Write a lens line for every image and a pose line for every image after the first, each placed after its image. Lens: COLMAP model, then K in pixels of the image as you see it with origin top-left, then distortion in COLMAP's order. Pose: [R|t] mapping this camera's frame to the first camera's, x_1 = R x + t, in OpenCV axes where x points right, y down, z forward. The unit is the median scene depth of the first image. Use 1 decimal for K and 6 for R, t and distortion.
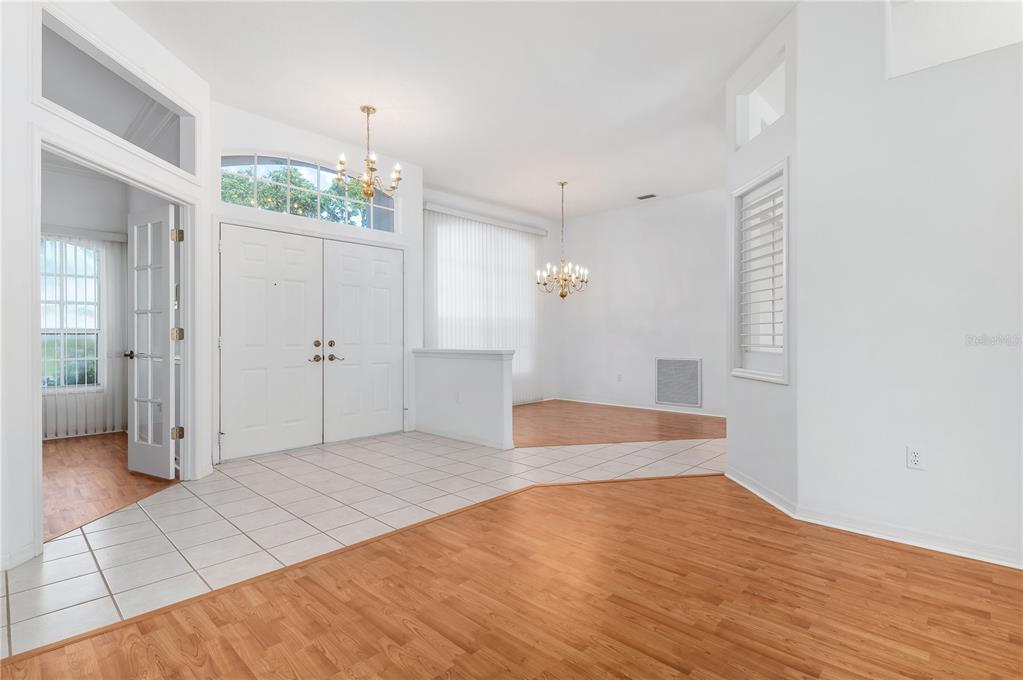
lens RADIAL K [[479.6, 0, 509.9], [0, 479.6, 340.8], [0, 0, 1]] dist [-0.009629, -0.003732]
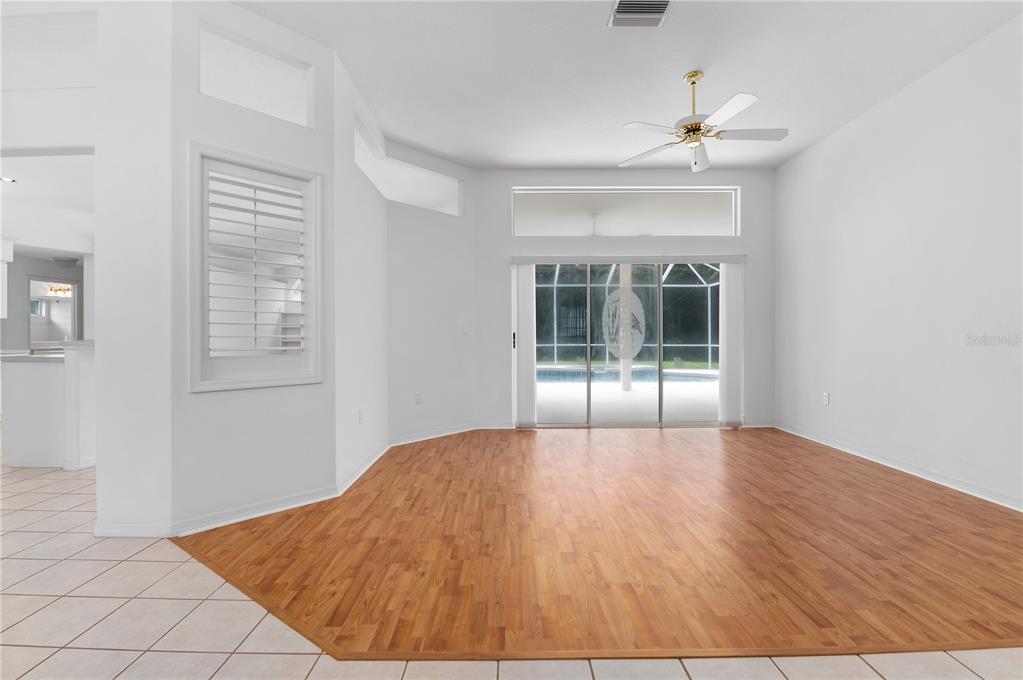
lens RADIAL K [[446.7, 0, 496.8], [0, 446.7, 337.0], [0, 0, 1]] dist [-0.018771, -0.001100]
pose [[-0.674307, 0.002867, 0.738446, -0.648989], [0.010226, 0.999933, 0.005456, -0.020794], [-0.738381, 0.011230, -0.674291, 2.042859]]
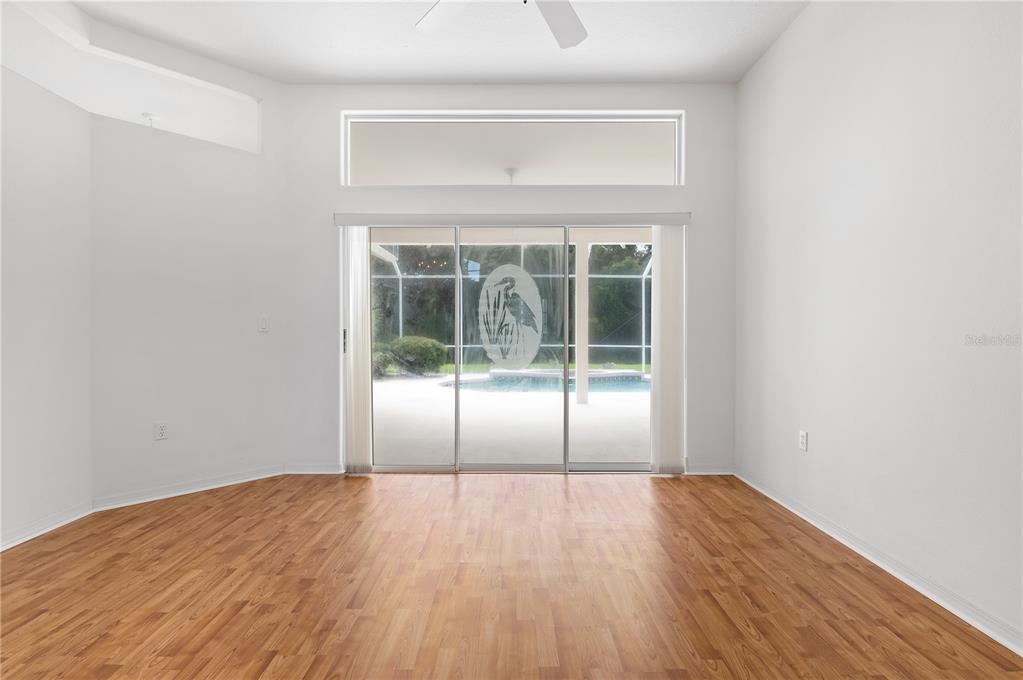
lens RADIAL K [[479.6, 0, 495.4], [0, 479.6, 335.7], [0, 0, 1]] dist [-0.009629, -0.003732]
pose [[-0.678015, -0.000570, 0.735048, -0.560033], [0.003574, 0.999985, 0.004072, -0.010193], [-0.735039, 0.005388, -0.678003, 1.017307]]
